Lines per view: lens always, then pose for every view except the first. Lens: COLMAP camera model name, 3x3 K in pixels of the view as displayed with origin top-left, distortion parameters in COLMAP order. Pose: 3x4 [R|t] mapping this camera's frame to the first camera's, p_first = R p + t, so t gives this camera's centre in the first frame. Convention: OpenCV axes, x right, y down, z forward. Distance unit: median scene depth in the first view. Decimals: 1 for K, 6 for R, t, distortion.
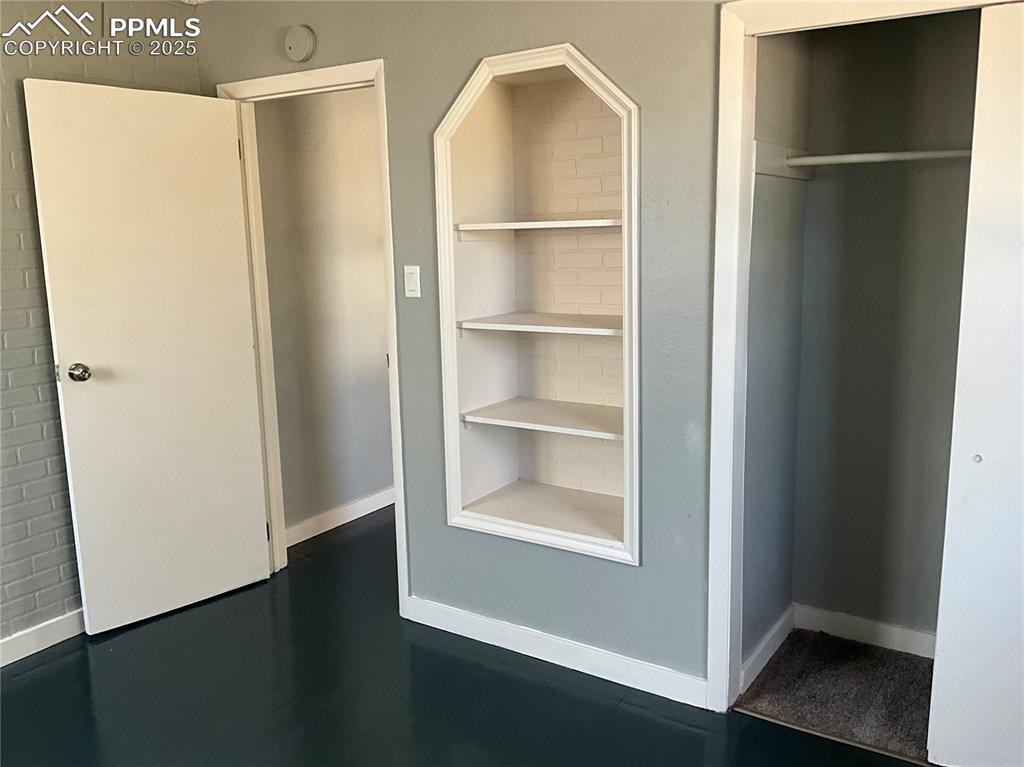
lens RADIAL K [[848.9, 0, 514.3], [0, 848.9, 383.5], [0, 0, 1]] dist [0.066811, -0.105798]
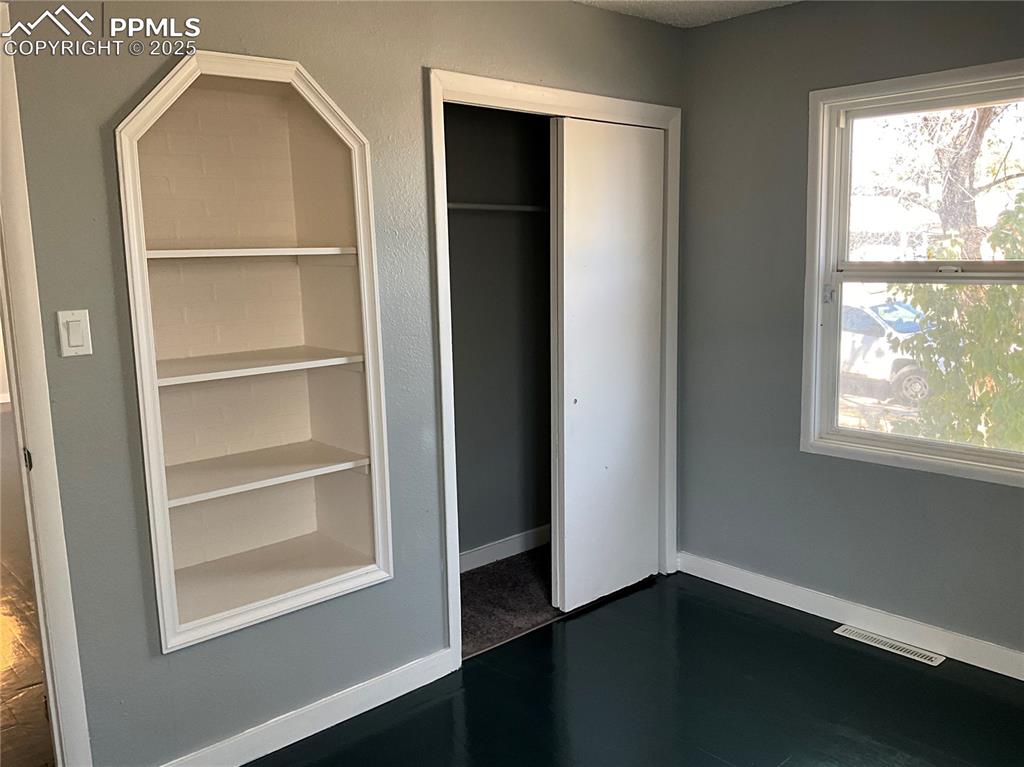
lens RADIAL K [[848.9, 0, 513.7], [0, 848.9, 383.1], [0, 0, 1]] dist [0.066811, -0.105798]
pose [[0.255308, -0.136037, 0.957242, -0.745804], [0.189133, 0.977952, 0.088536, -0.079538], [-0.948181, 0.158443, 0.275408, 0.509415]]
